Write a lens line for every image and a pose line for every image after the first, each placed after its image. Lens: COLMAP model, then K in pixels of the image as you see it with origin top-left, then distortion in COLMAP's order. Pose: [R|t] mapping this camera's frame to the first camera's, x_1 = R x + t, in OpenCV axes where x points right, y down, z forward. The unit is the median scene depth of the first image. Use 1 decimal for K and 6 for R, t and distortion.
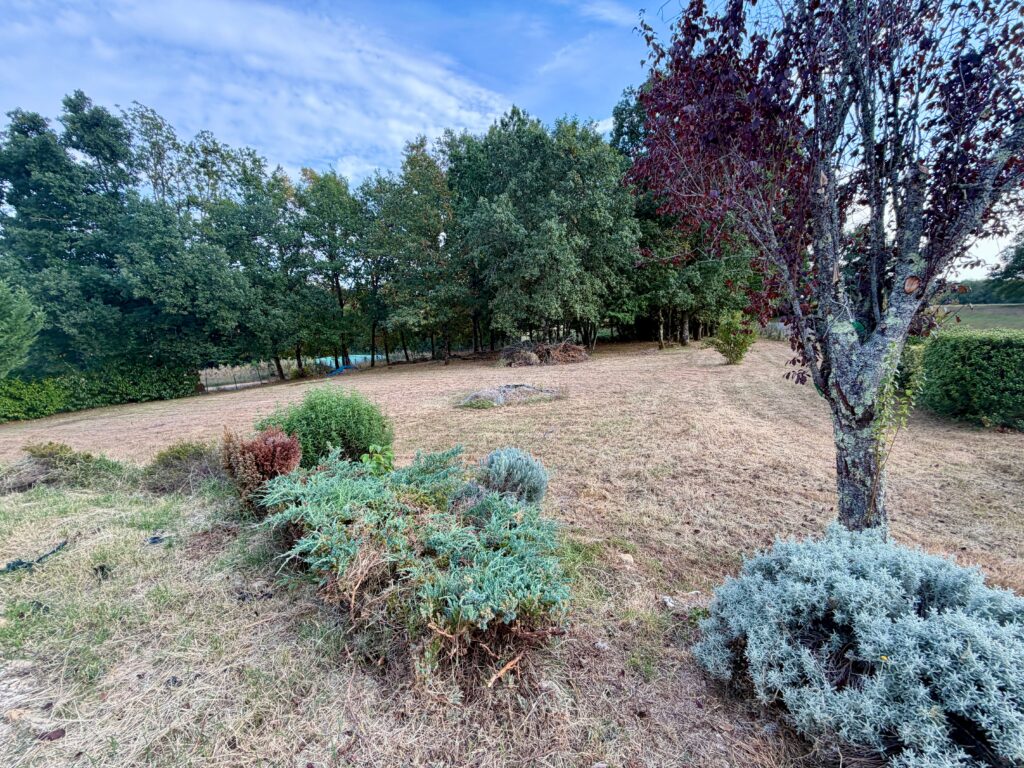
lens RADIAL K [[408.5, 0, 514.5], [0, 408.5, 387.6], [0, 0, 1]] dist [0.001752, -0.000402]
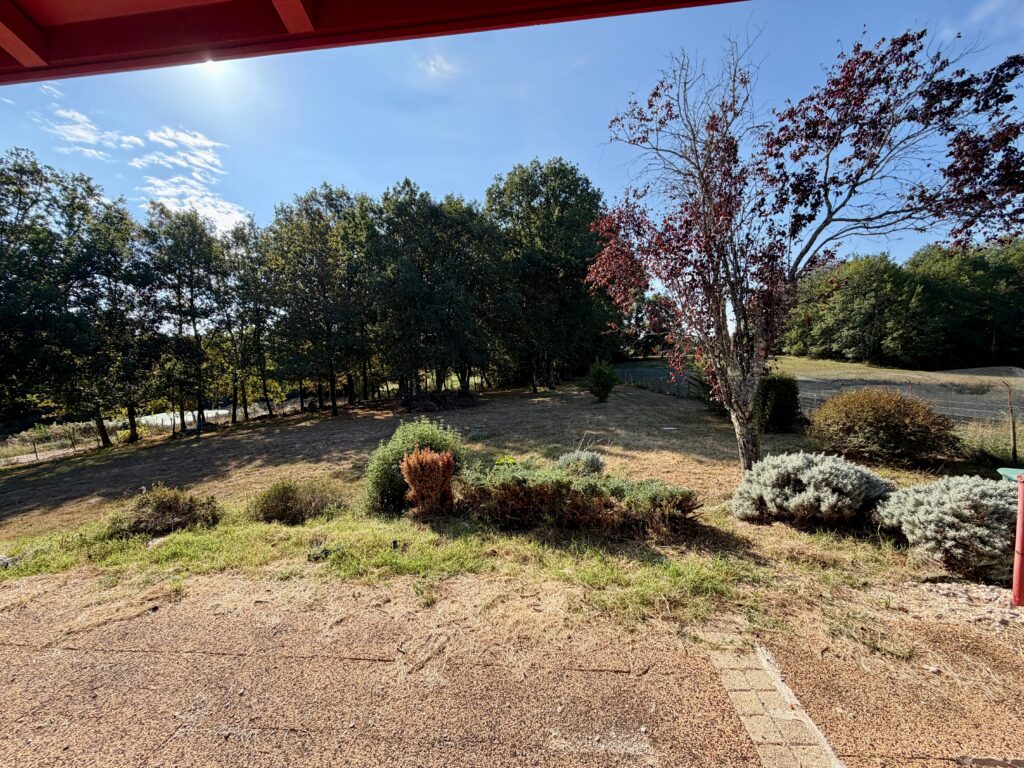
lens RADIAL K [[408.5, 0, 512.5], [0, 408.5, 382.4], [0, 0, 1]] dist [0.001752, -0.000402]
pose [[0.940522, -0.022828, 0.338966, -0.116948], [0.064525, 0.991582, -0.112255, 0.006968], [-0.333550, 0.127450, 0.934077, -0.063999]]
